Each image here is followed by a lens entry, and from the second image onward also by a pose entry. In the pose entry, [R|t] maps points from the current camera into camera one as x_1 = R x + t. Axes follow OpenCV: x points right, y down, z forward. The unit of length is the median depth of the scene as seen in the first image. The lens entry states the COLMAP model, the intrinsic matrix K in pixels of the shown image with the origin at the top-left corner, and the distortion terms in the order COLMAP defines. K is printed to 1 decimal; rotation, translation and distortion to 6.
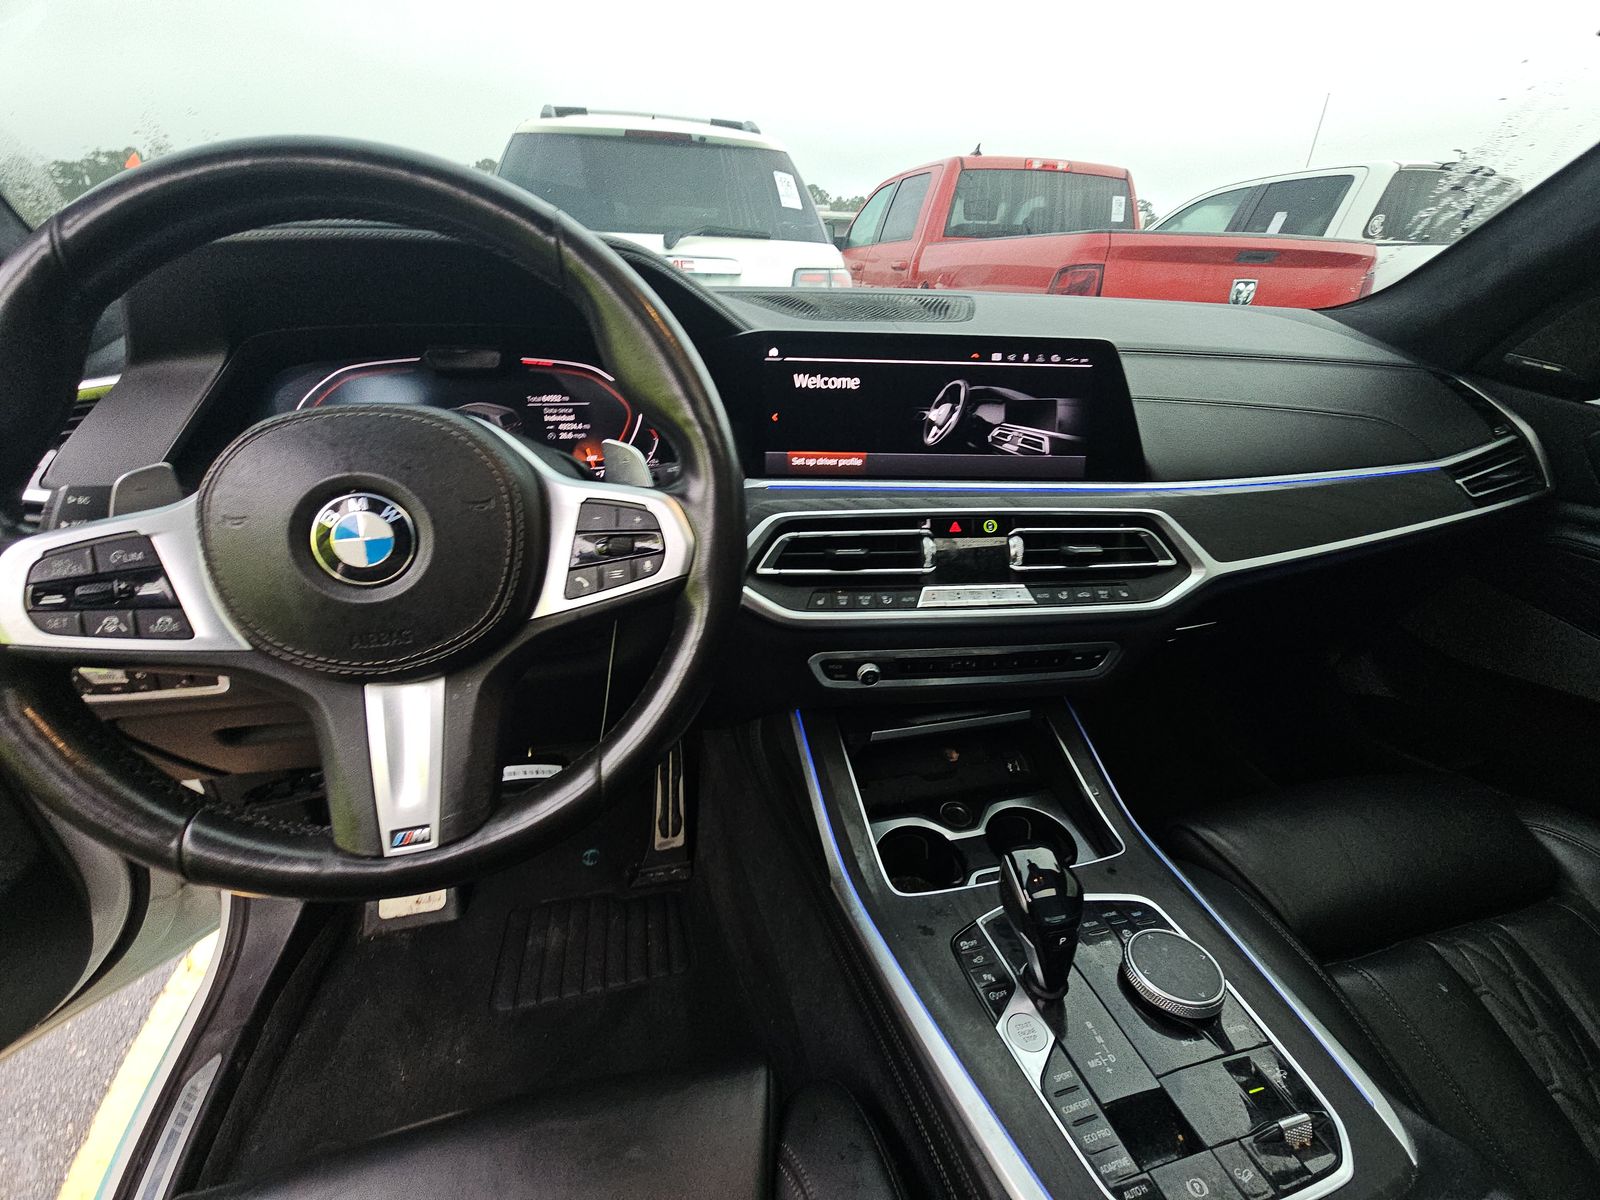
lens RADIAL K [[648.3, 0, 803.2], [0, 648.3, 599.4], [0, 0, 1]] dist [0.003374, -0.004543]
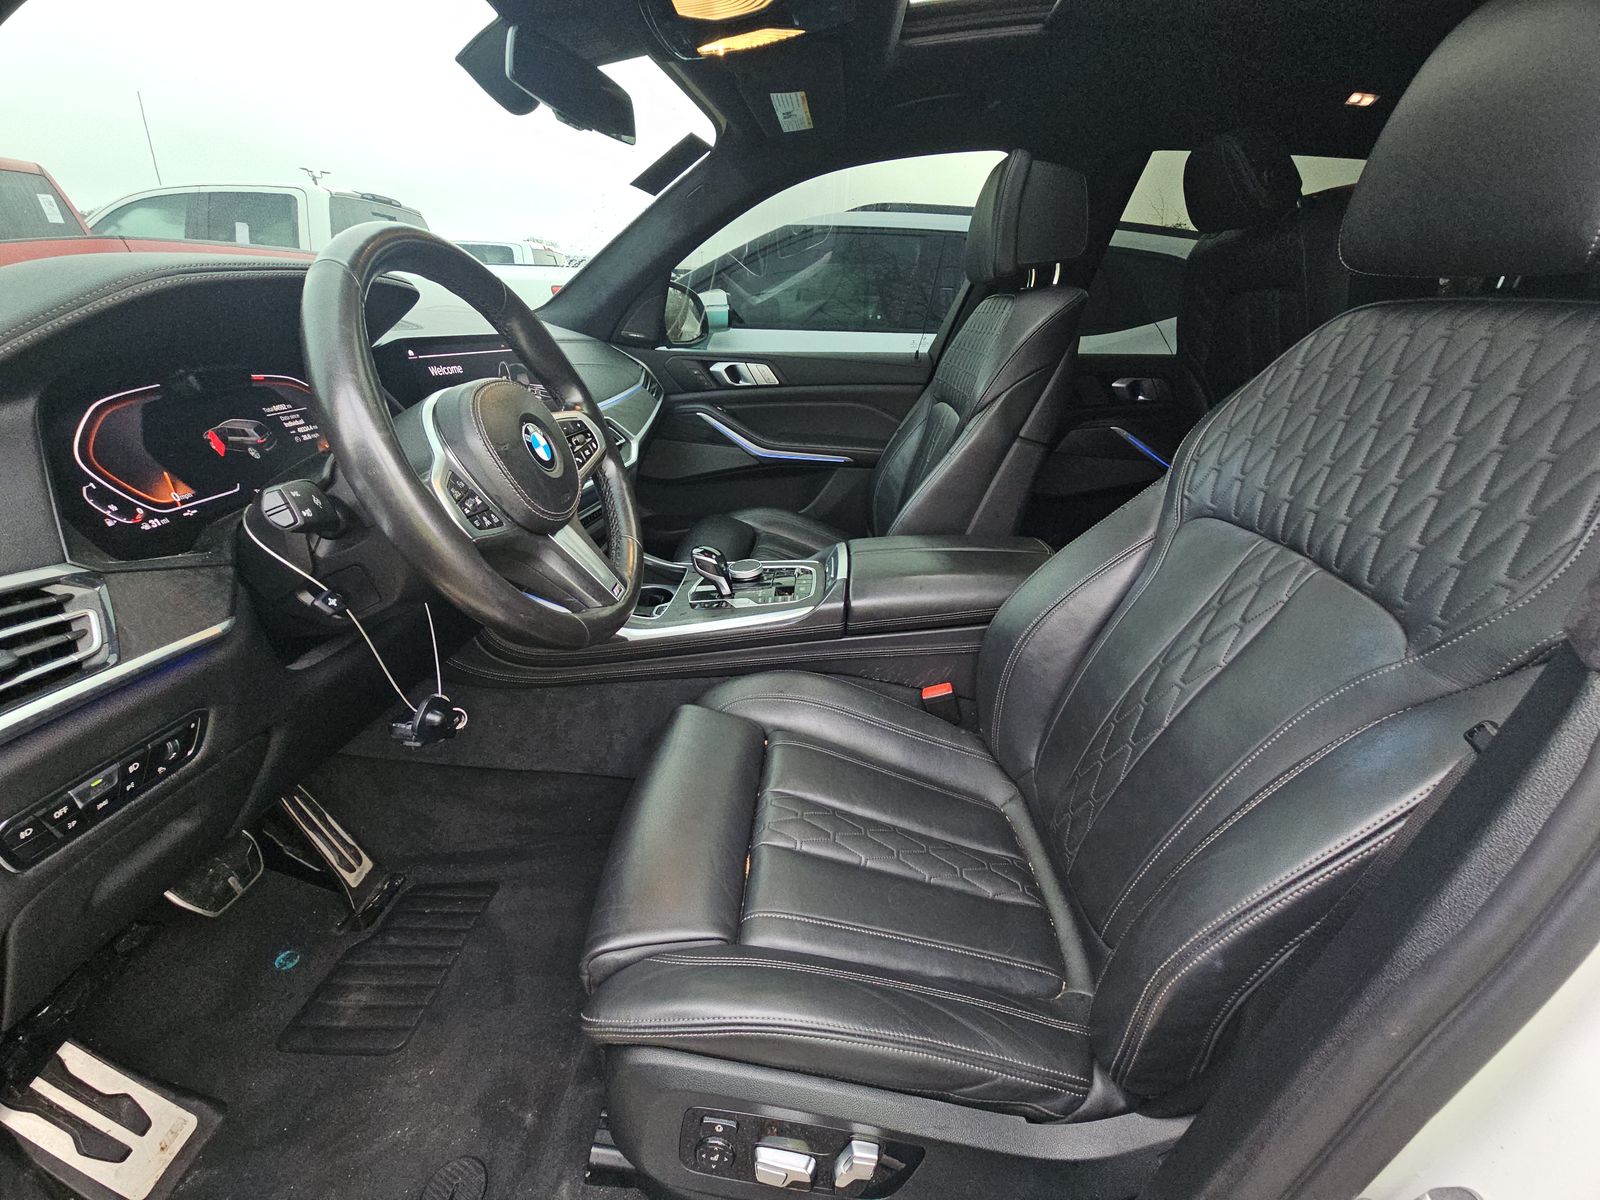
lens RADIAL K [[648.3, 0, 797.2], [0, 648.3, 600.6], [0, 0, 1]] dist [0.003374, -0.004543]
pose [[0.286790, -0.408522, 0.866522, -1.240063], [0.415538, 0.868045, 0.271711, 0.050682], [-0.863180, 0.282149, 0.418703, -0.159078]]
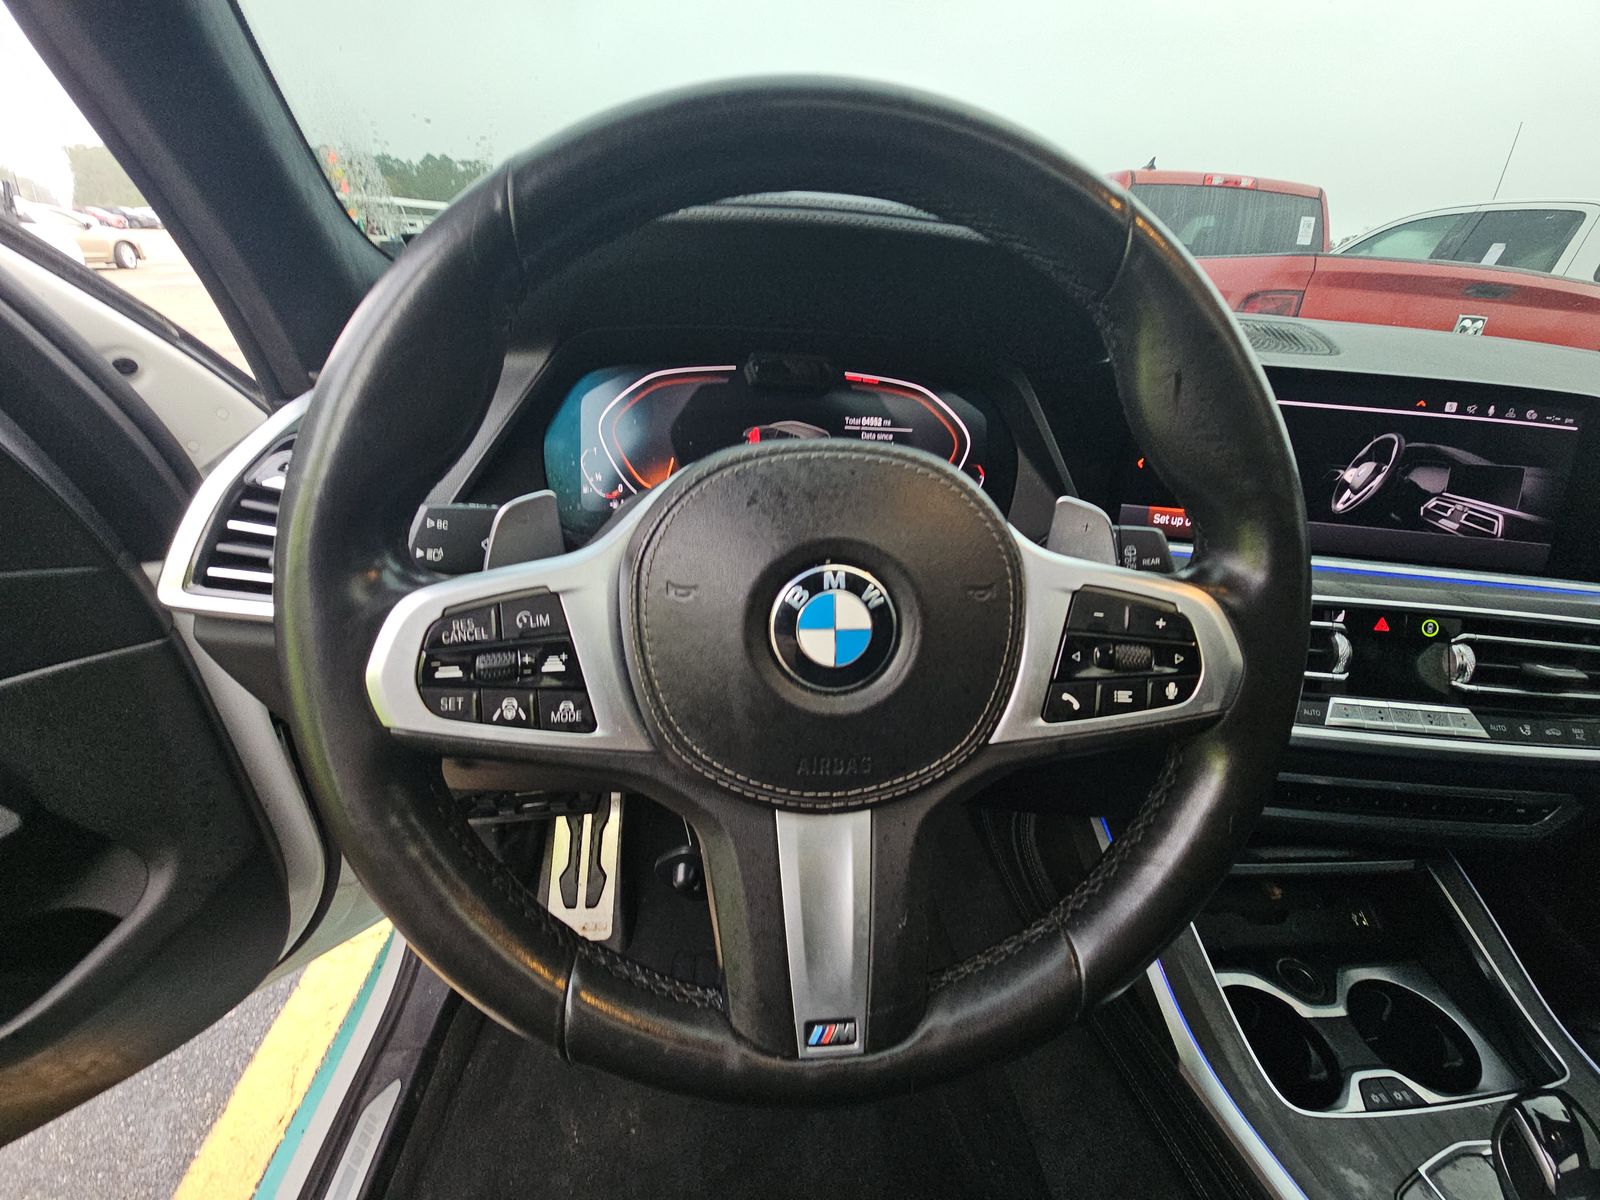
lens RADIAL K [[648.3, 0, 802.6], [0, 648.3, 597.0], [0, 0, 1]] dist [0.003374, -0.004543]
pose [[0.986283, 0.103591, -0.128513, -0.341962], [-0.105545, 0.994378, -0.008475, -0.064509], [0.126912, 0.021923, 0.991672, 0.151296]]
